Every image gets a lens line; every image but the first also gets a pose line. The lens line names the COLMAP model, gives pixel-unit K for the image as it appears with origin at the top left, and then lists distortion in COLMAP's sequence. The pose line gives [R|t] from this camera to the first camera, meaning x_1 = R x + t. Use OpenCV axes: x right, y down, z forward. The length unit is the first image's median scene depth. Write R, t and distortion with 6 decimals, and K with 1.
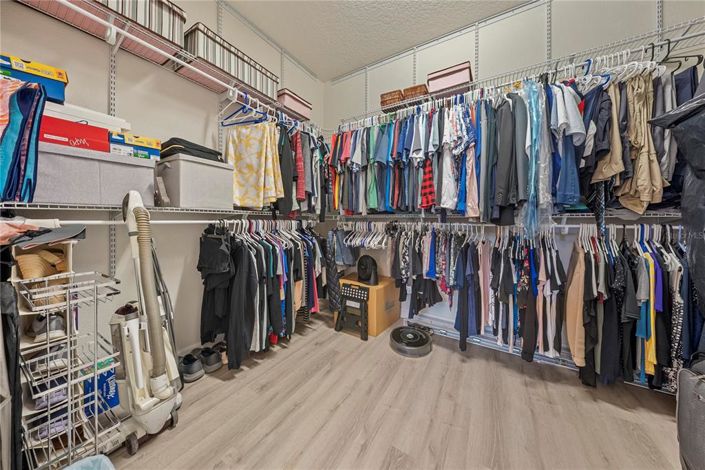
lens RADIAL K [[207.1, 0, 373.3], [0, 207.1, 217.5], [0, 0, 1]] dist [0.000053, -0.000651]
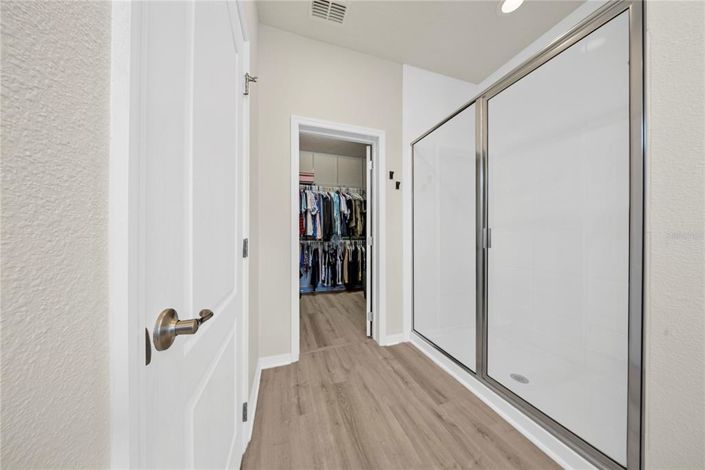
lens RADIAL K [[207.1, 0, 351.2], [0, 207.1, 235.1], [0, 0, 1]] dist [0.000053, -0.000651]
pose [[0.668807, -0.006850, 0.743405, -1.313271], [0.005781, 0.999975, 0.004013, -0.059159], [-0.743414, 0.001614, 0.668830, -1.177866]]
